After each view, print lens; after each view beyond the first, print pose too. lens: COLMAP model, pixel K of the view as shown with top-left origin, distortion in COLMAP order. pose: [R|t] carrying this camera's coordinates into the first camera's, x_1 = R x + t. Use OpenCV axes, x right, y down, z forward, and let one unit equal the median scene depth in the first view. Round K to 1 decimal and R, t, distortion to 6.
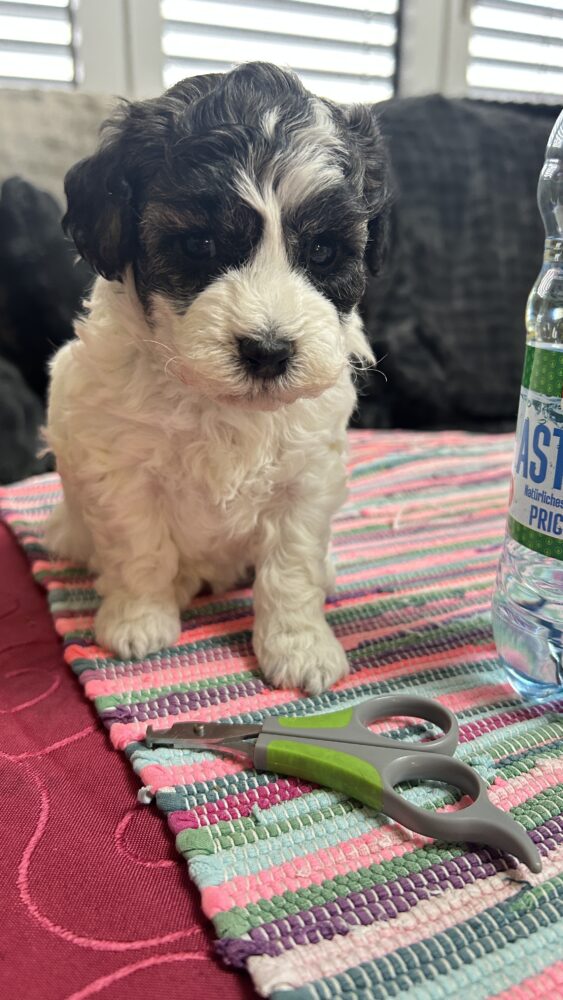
lens RADIAL K [[761.0, 0, 266.5], [0, 761.0, 513.7], [0, 0, 1]] dist [-0.003636, -0.085547]
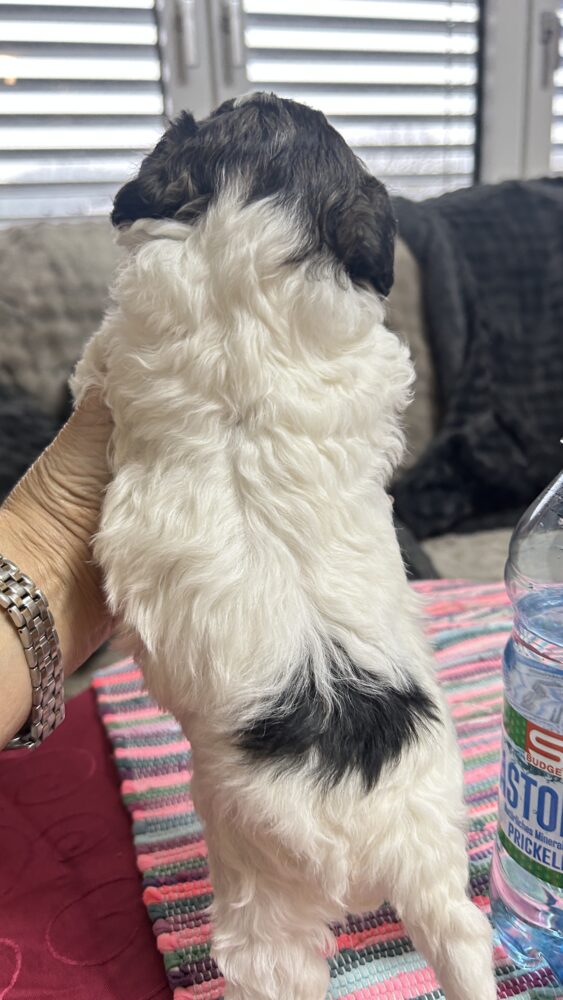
lens RADIAL K [[769.1, 0, 278.7], [0, 769.1, 482.3], [0, 0, 1]] dist [-0.025069, 0.000379]
pose [[0.992807, -0.017372, -0.118457, 0.111970], [0.010674, 0.998320, -0.056946, -0.405991], [0.119248, 0.055272, 0.991325, -0.242664]]
